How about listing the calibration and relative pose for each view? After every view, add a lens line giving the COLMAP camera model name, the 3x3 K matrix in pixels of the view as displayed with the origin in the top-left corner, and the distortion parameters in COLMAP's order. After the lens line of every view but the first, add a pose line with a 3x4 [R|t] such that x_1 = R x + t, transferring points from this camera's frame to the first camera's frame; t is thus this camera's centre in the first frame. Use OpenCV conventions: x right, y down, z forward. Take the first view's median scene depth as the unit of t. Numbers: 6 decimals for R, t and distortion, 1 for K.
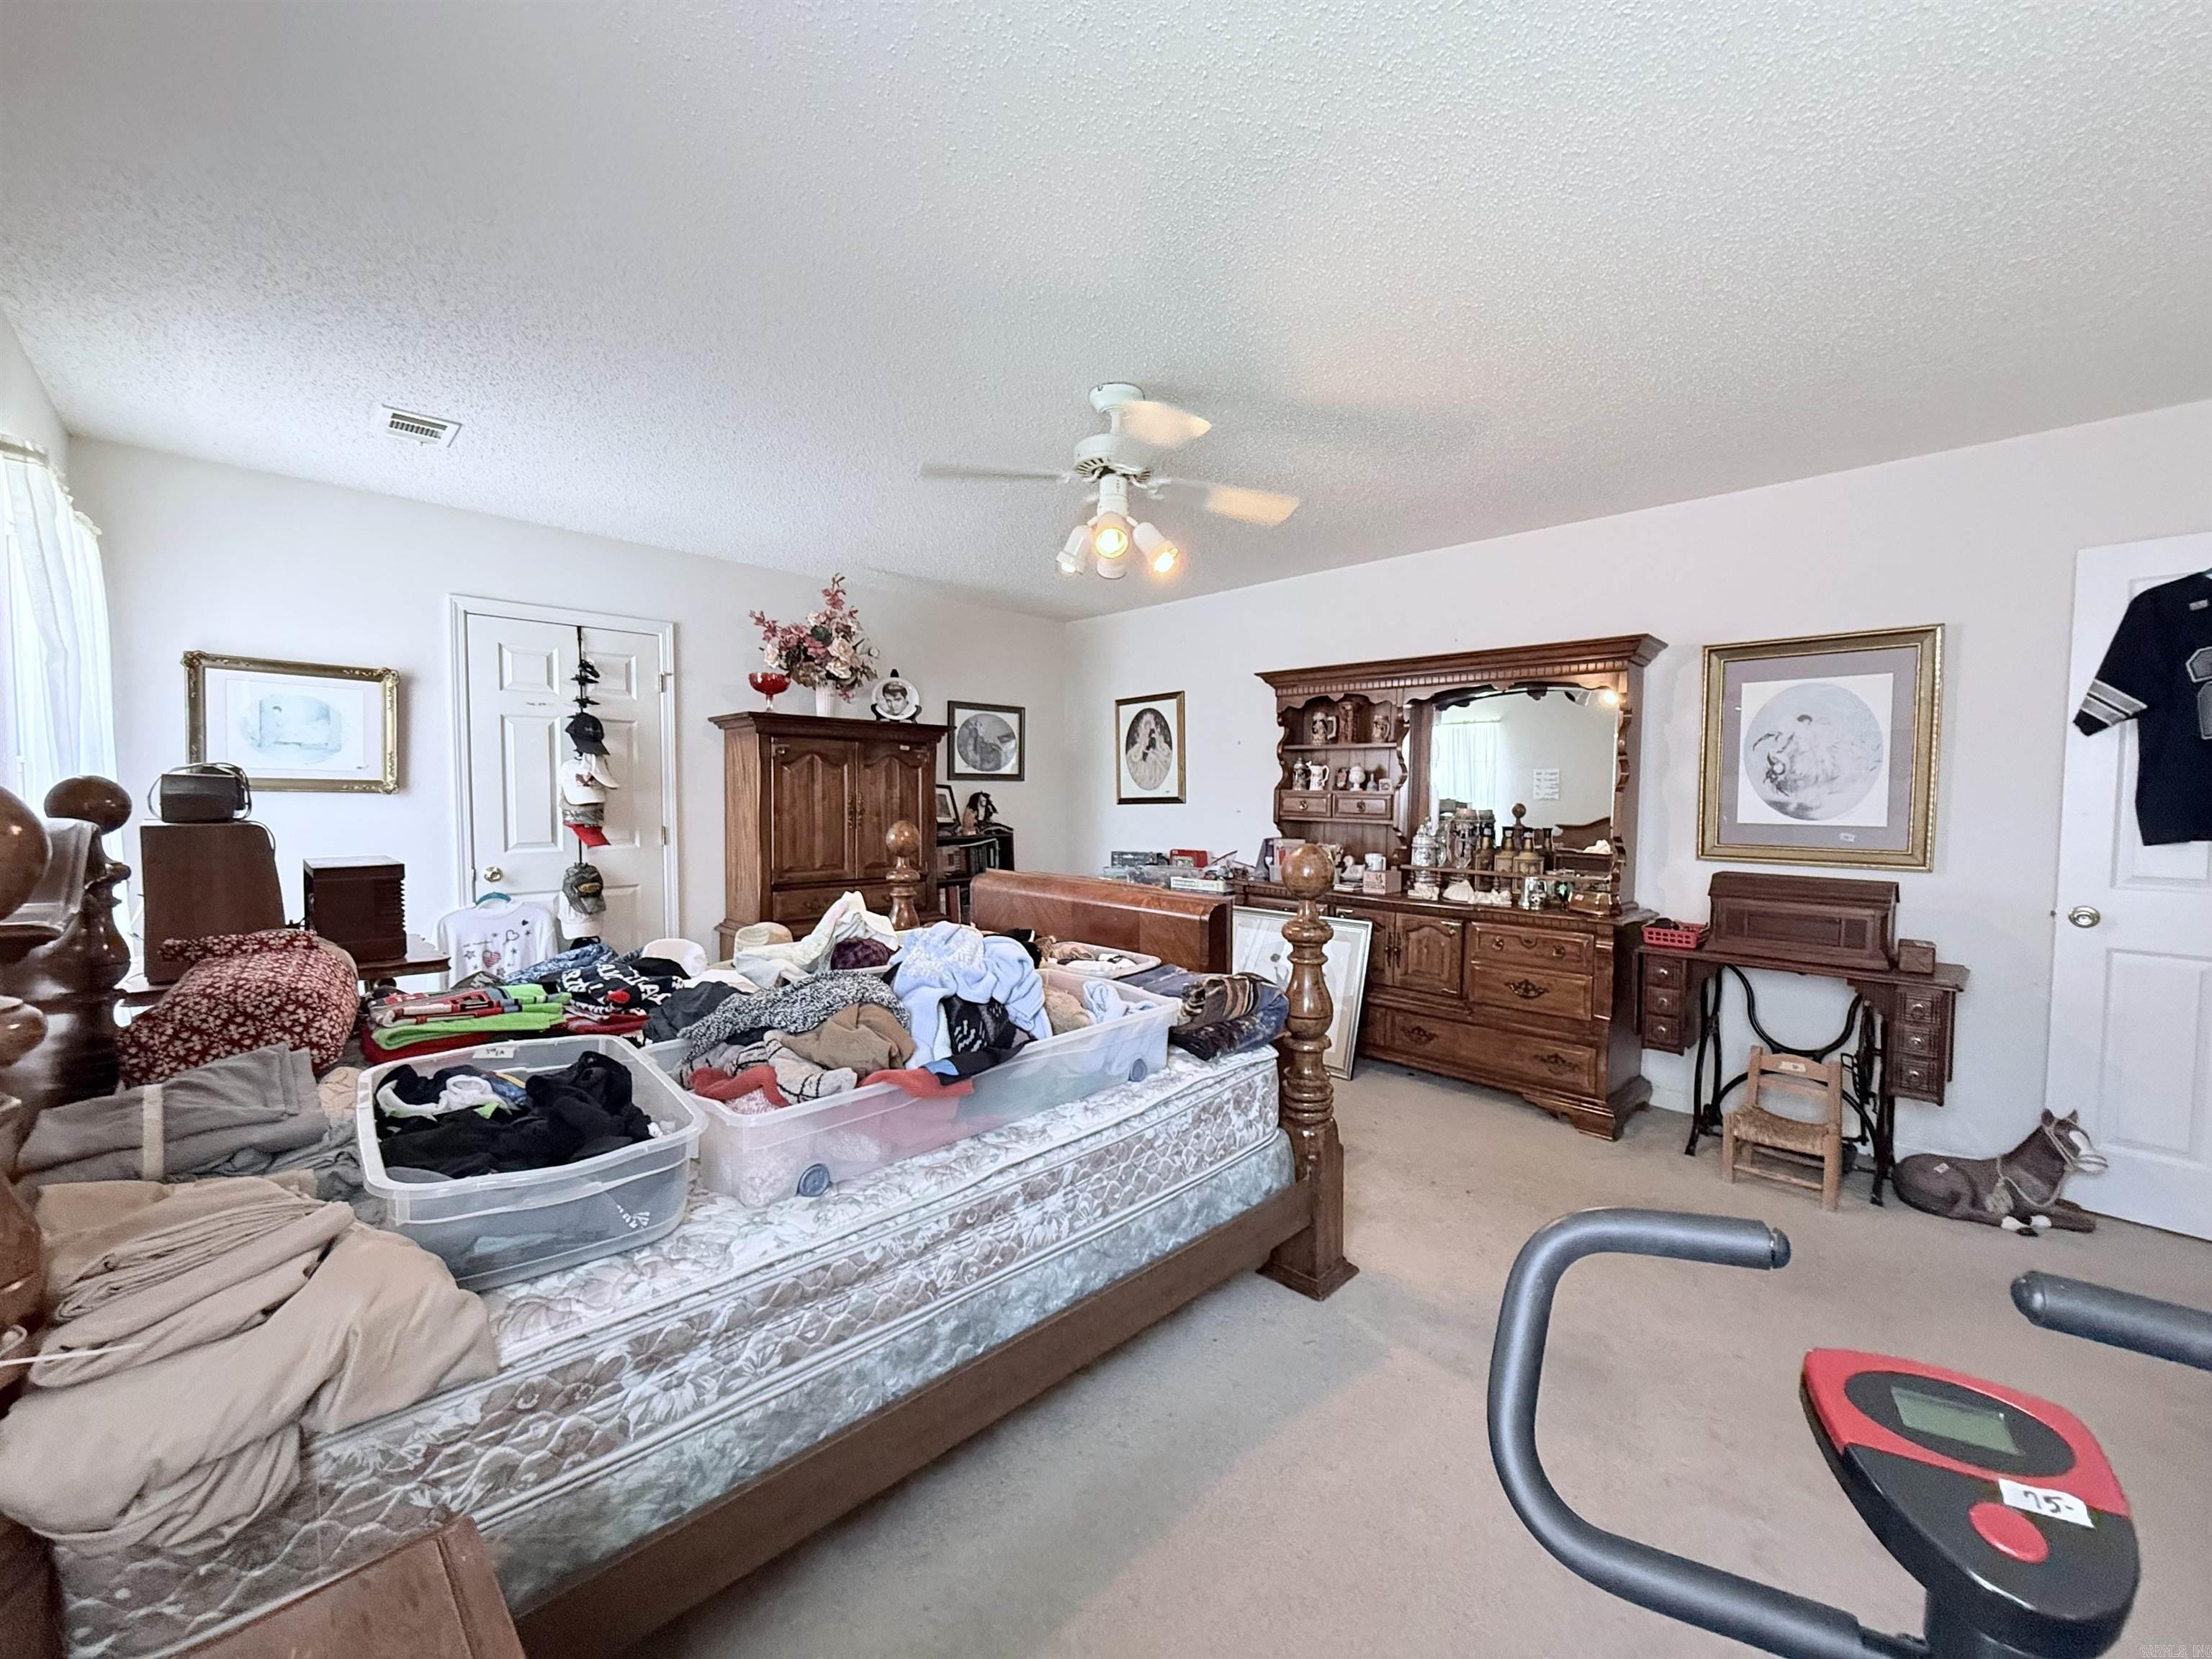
lens RADIAL K [[881.6, 0, 1129.0], [0, 881.6, 829.5], [0, 0, 1]] dist [-0.000004, 0.000341]
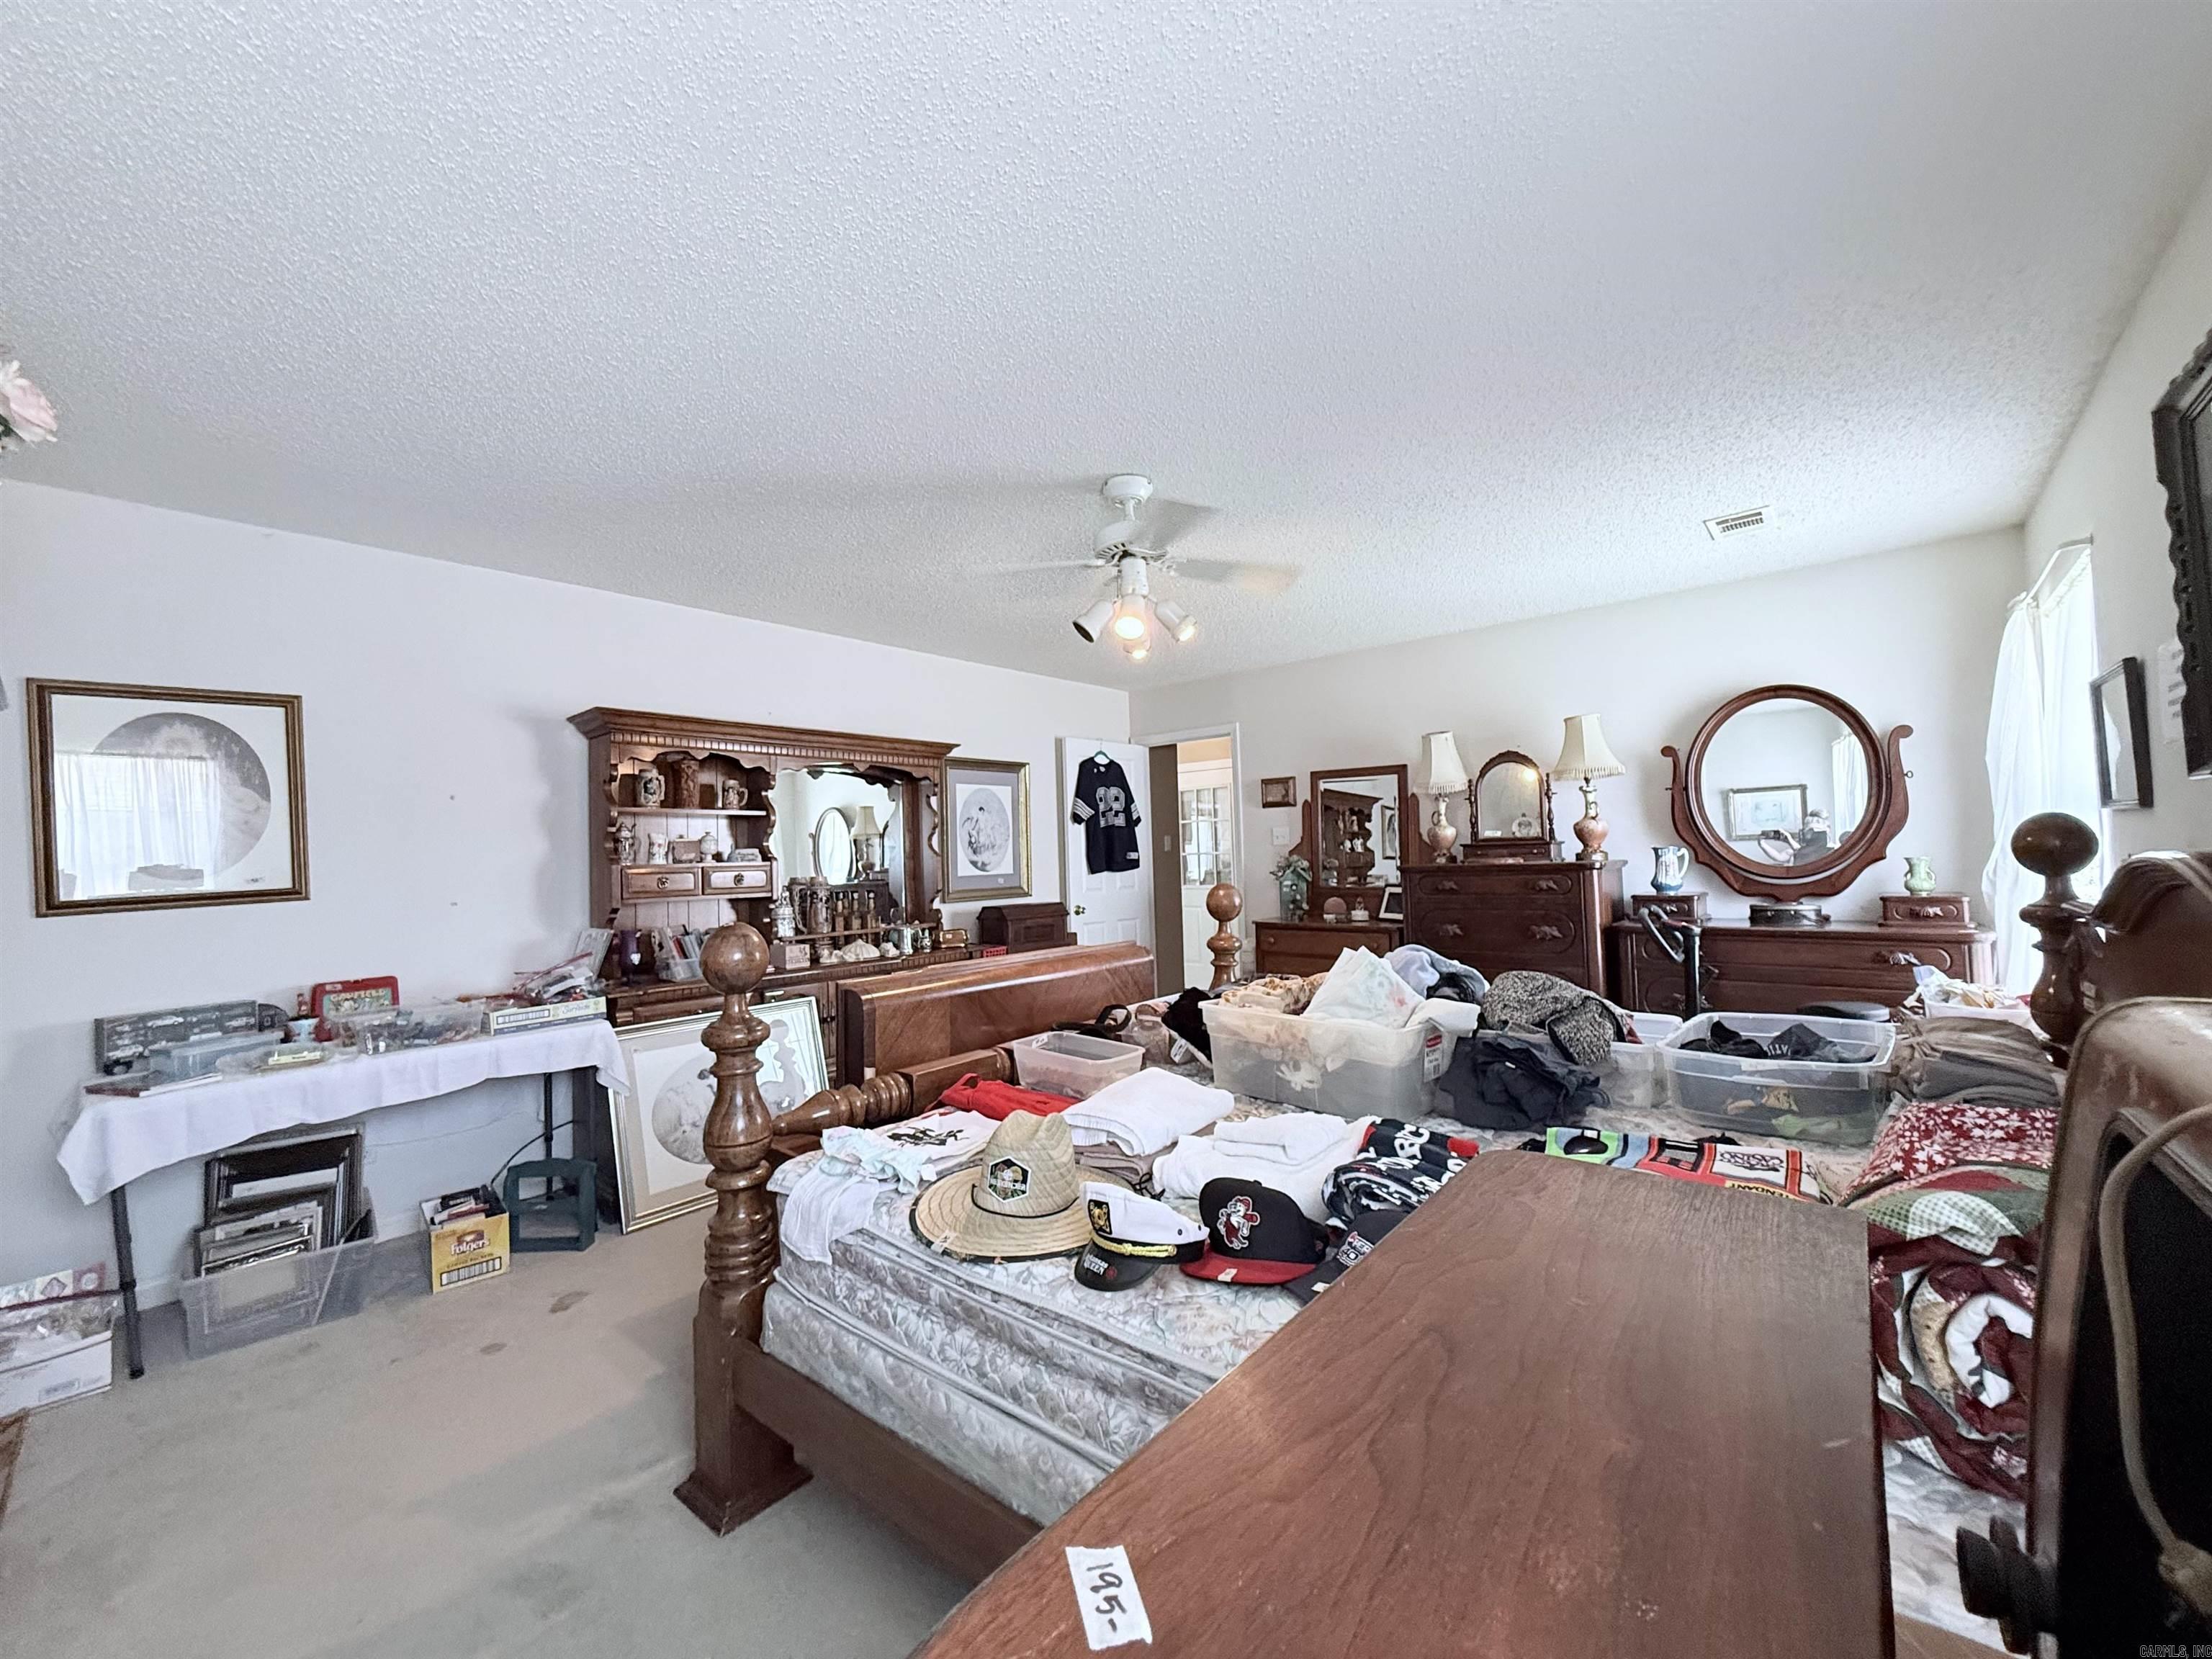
lens RADIAL K [[881.6, 0, 1128.3], [0, 881.6, 830.0], [0, 0, 1]] dist [-0.000004, 0.000341]
pose [[-0.086995, 0.017761, 0.996050, -0.694665], [0.069531, 0.997511, -0.011714, -0.040081], [-0.993779, 0.068237, -0.088014, 0.707334]]
